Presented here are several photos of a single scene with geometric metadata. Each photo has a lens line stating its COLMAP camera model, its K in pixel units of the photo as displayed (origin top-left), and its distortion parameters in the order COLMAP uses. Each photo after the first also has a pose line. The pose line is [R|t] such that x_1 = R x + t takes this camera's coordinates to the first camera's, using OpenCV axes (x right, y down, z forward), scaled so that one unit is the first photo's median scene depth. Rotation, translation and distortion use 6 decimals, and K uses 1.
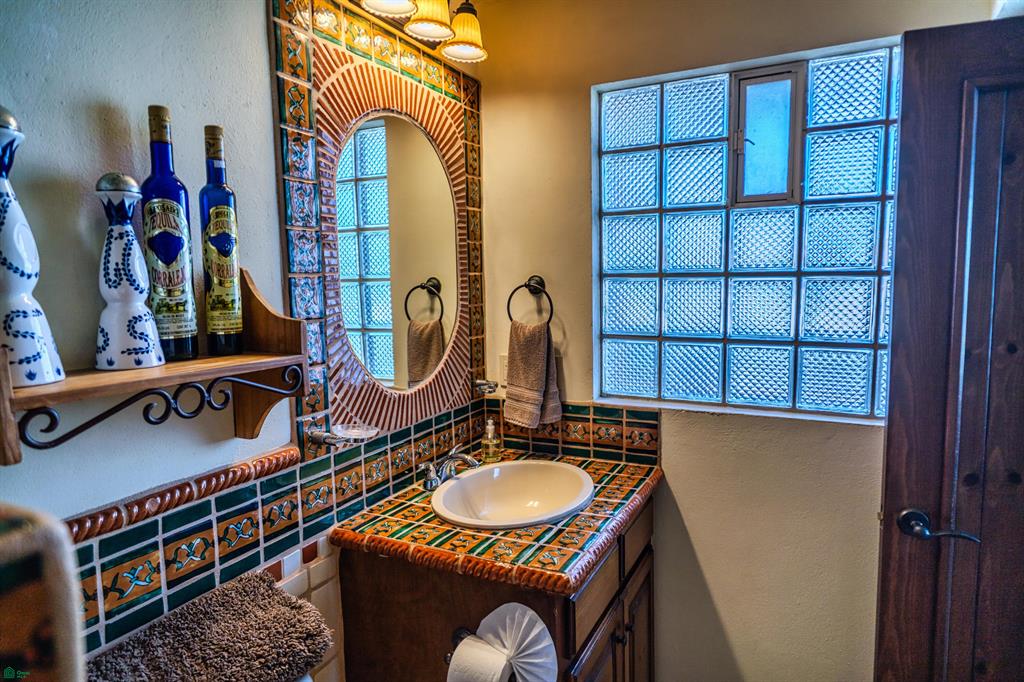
lens RADIAL K [[606.4, 0, 514.0], [0, 606.4, 341.1], [0, 0, 1]] dist [-0.001364, 0.000556]
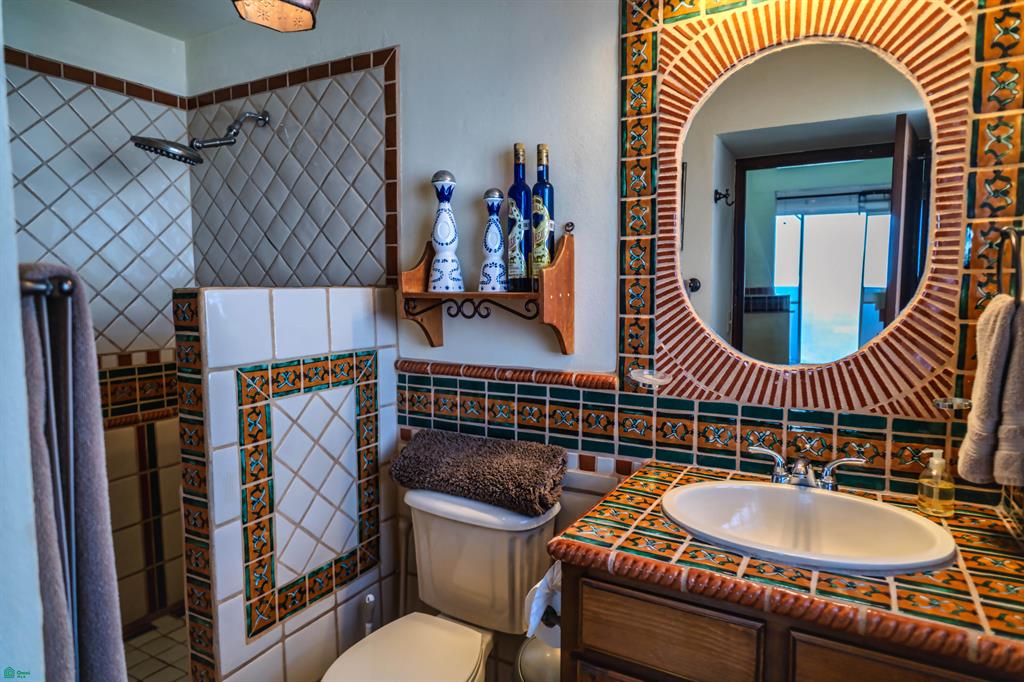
lens RADIAL K [[606.4, 0, 513.7], [0, 606.4, 341.6], [0, 0, 1]] dist [-0.001364, 0.000556]
pose [[-0.053345, 0.102719, -0.993279, 0.856260], [-0.098364, 0.989317, 0.107592, -0.009835], [0.993720, 0.103442, -0.042671, 0.806119]]
